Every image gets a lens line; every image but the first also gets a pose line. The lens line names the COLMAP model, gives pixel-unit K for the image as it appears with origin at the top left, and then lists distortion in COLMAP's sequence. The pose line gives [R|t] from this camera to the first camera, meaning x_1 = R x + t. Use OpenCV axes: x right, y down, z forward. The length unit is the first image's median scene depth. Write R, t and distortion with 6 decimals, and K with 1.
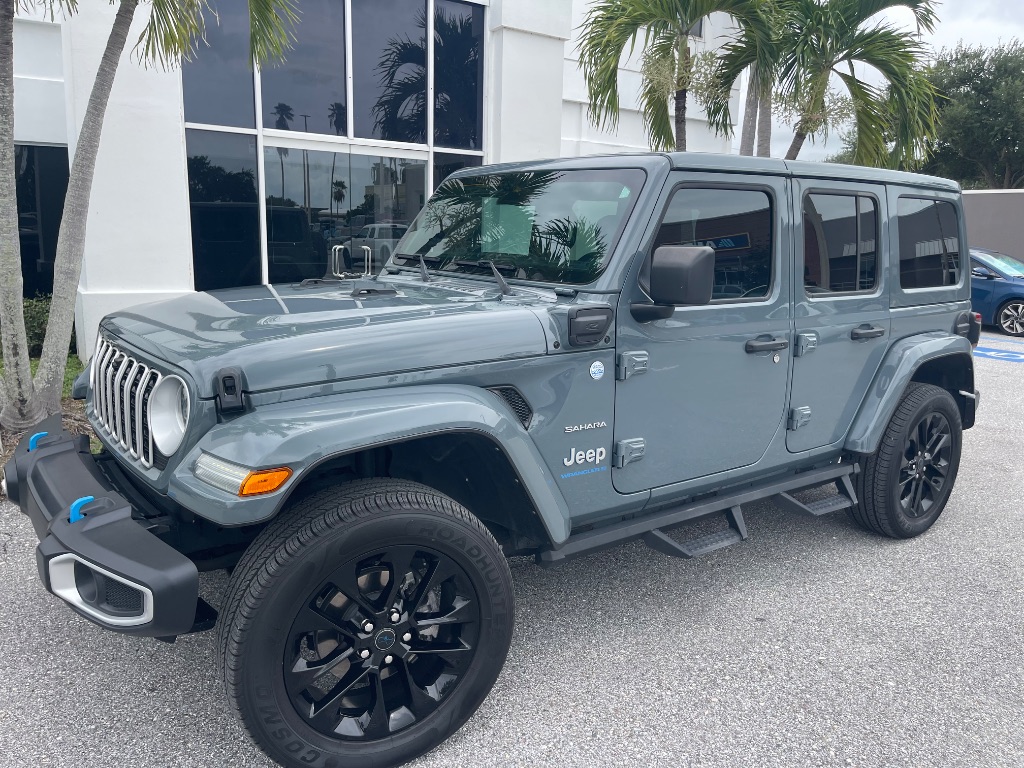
lens RADIAL K [[789.0, 0, 517.1], [0, 789.0, 387.1], [0, 0, 1]] dist [0.075352, -0.108924]
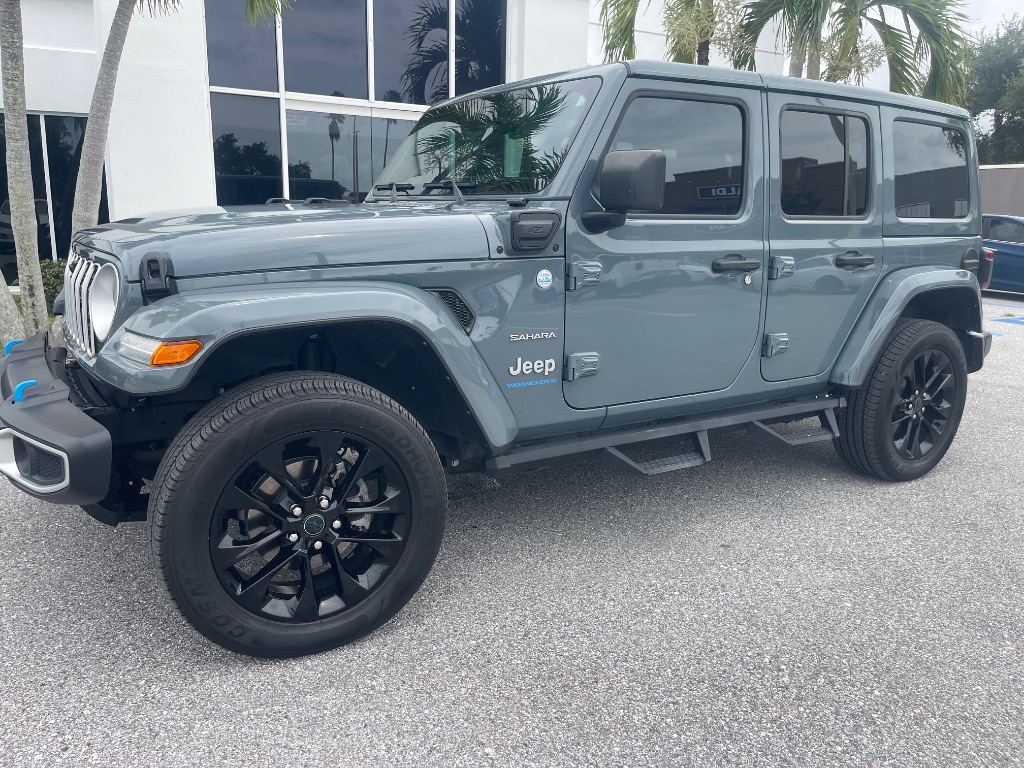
lens RADIAL K [[789.0, 0, 501.5], [0, 789.0, 390.1], [0, 0, 1]] dist [0.075352, -0.108924]
pose [[0.996403, 0.010651, -0.084070, 0.124862], [-0.009091, 0.999780, 0.018920, 0.094165], [0.084253, -0.018087, 0.996280, 0.006489]]
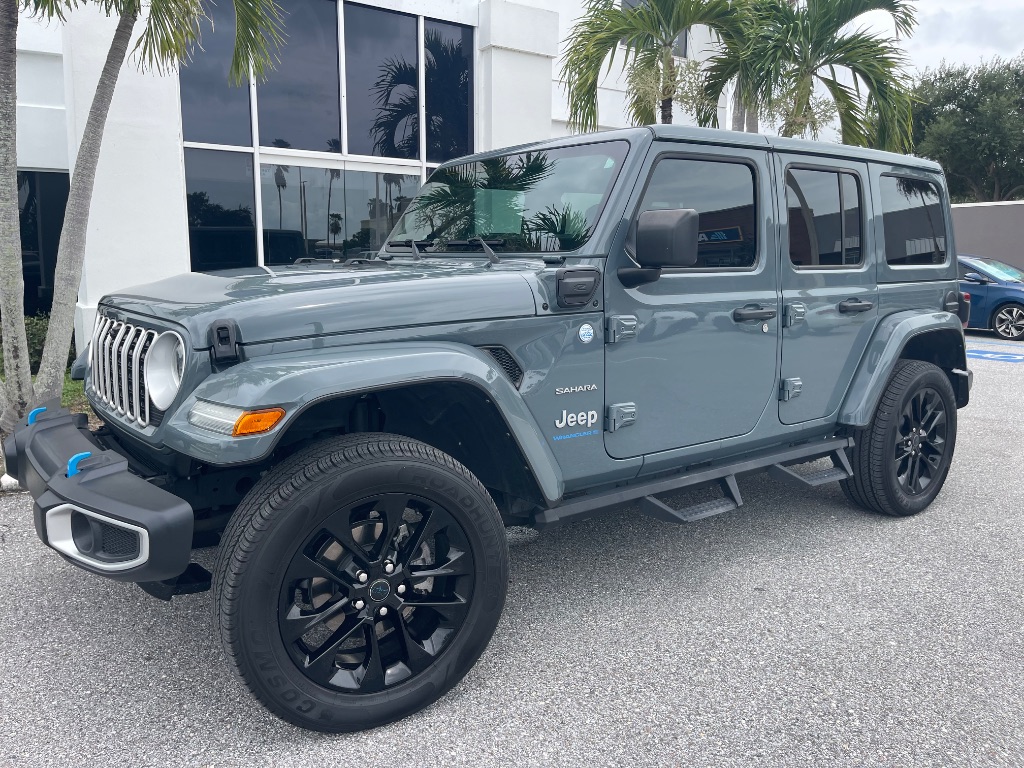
lens RADIAL K [[789.0, 0, 507.8], [0, 789.0, 373.7], [0, 0, 1]] dist [0.075352, -0.108924]
pose [[0.999711, -0.022345, -0.008813, 0.007991], [0.021843, 0.998335, -0.053386, 0.078136], [0.009991, 0.053178, 0.998535, -0.009584]]
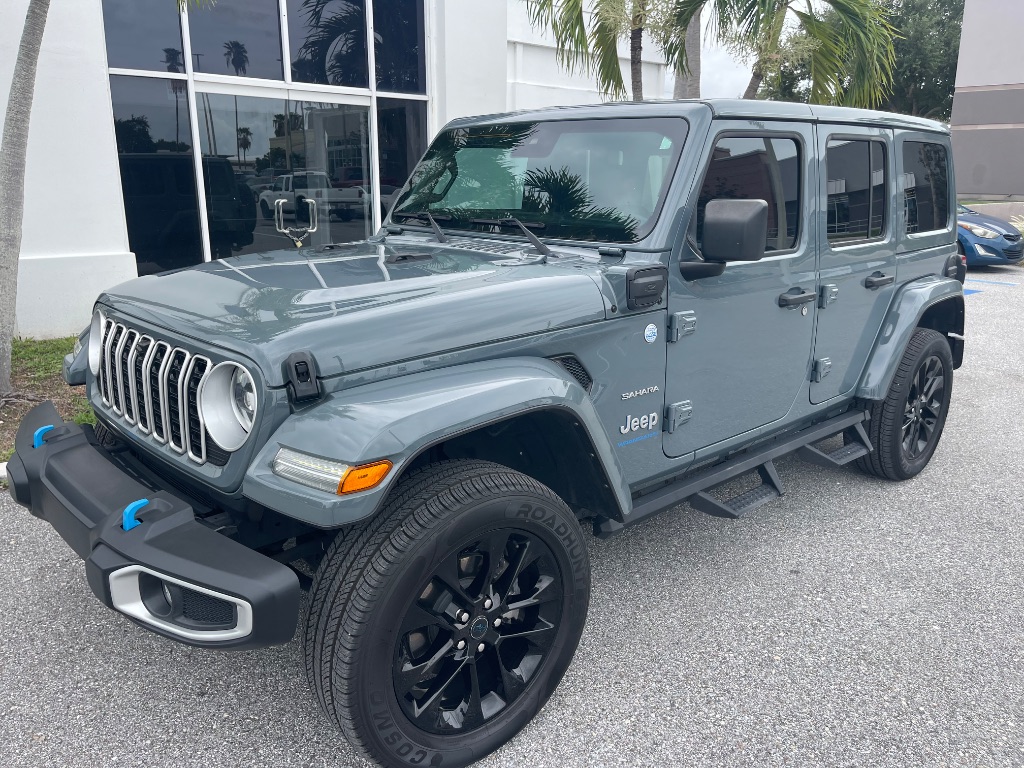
lens RADIAL K [[789.0, 0, 512.8], [0, 789.0, 390.7], [0, 0, 1]] dist [0.075352, -0.108924]
pose [[0.994502, -0.045727, 0.094203, -0.150124], [0.038994, 0.996634, 0.072115, -0.026043], [-0.097184, -0.068046, 0.992938, 0.054032]]
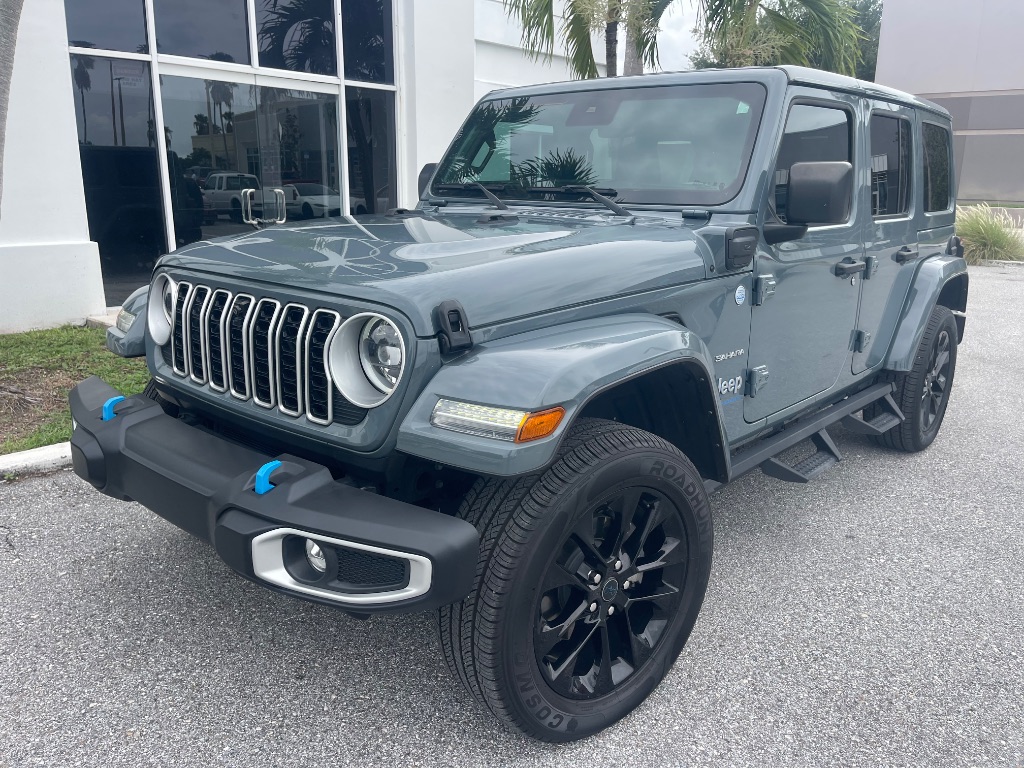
lens RADIAL K [[789.0, 0, 519.0], [0, 789.0, 392.3], [0, 0, 1]] dist [0.075352, -0.108924]
pose [[0.979011, -0.063307, 0.193724, -0.334264], [0.050438, 0.996224, 0.070661, 0.013576], [-0.197466, -0.059406, 0.978508, 0.100077]]
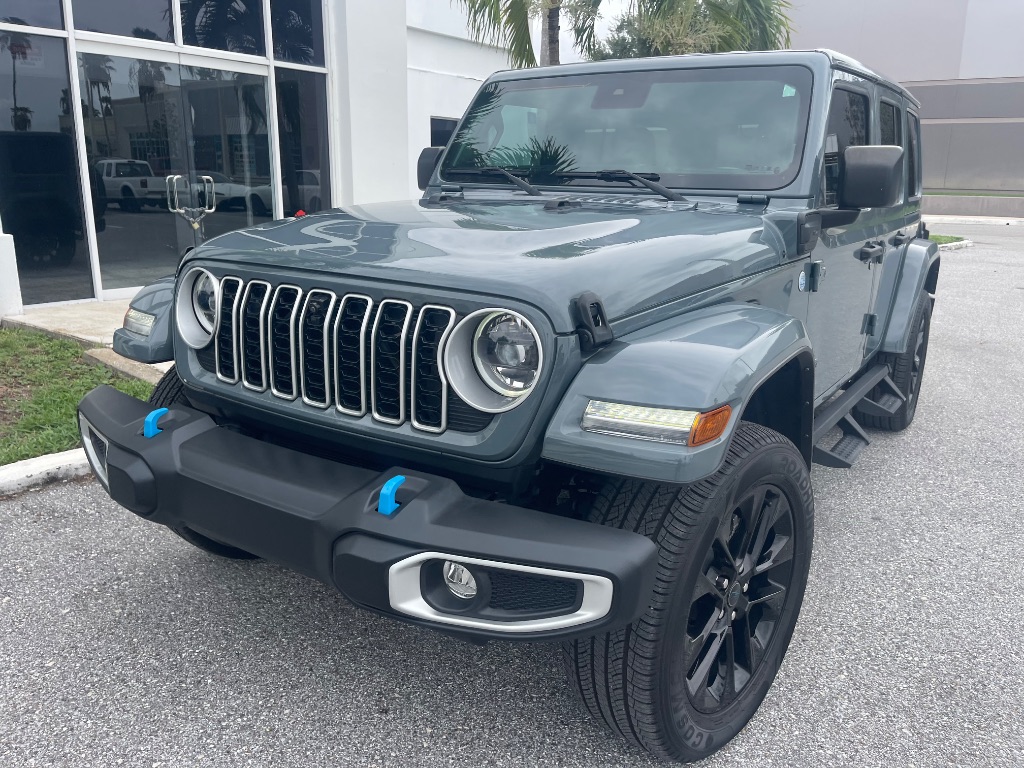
lens RADIAL K [[789.0, 0, 519.4], [0, 789.0, 378.8], [0, 0, 1]] dist [0.075352, -0.108924]
pose [[0.943552, -0.094044, 0.317593, -0.496831], [0.073360, 0.994367, 0.076498, -0.002902], [-0.322999, -0.048881, 0.945136, 0.198361]]
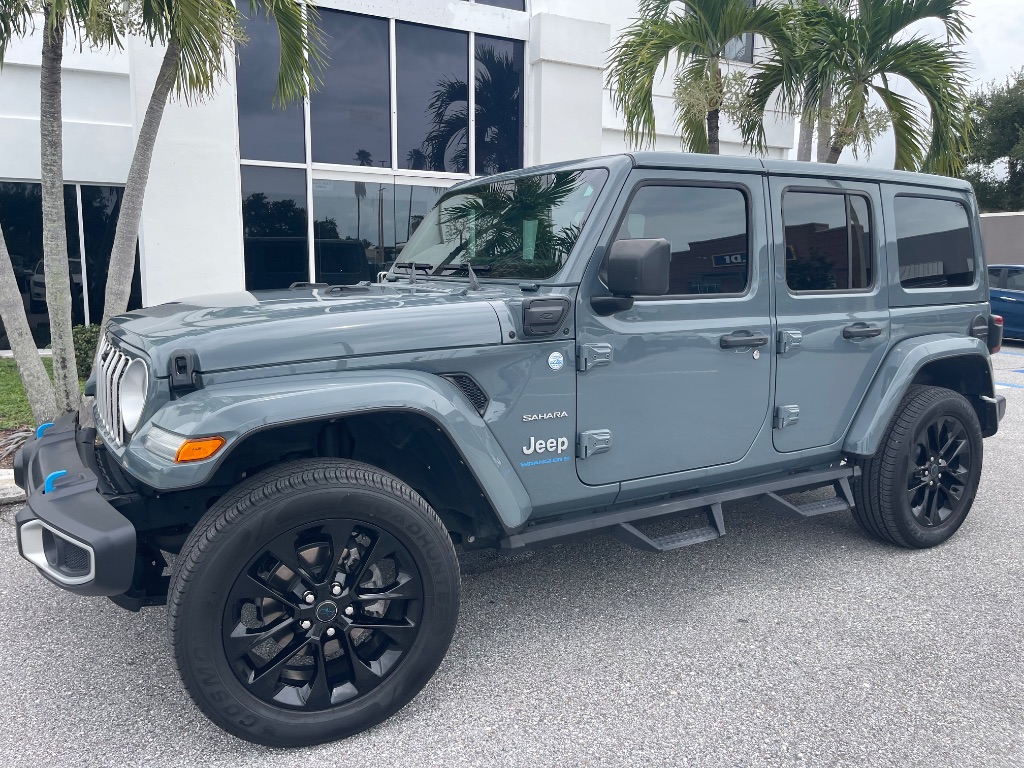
lens RADIAL K [[789.0, 0, 510.0], [0, 789.0, 372.5], [0, 0, 1]] dist [0.075352, -0.108924]
pose [[0.994601, -0.006853, -0.103543, 0.139607], [0.000492, 0.998117, -0.061341, 0.053483], [0.103768, 0.060959, 0.992732, -0.019658]]
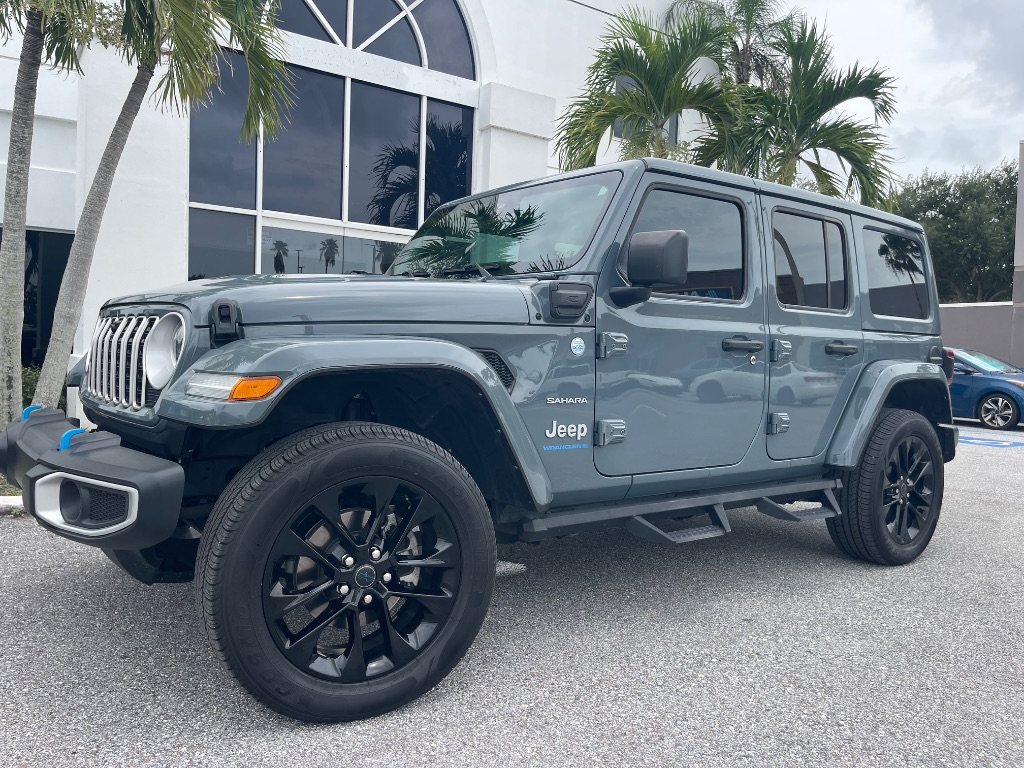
lens RADIAL K [[789.0, 0, 501.3], [0, 789.0, 386.3], [0, 0, 1]] dist [0.075352, -0.108924]
pose [[0.999975, 0.006678, -0.002165, 0.003450], [-0.006931, 0.988114, -0.153569, 0.179416], [0.001114, 0.153580, 0.988136, -0.012546]]
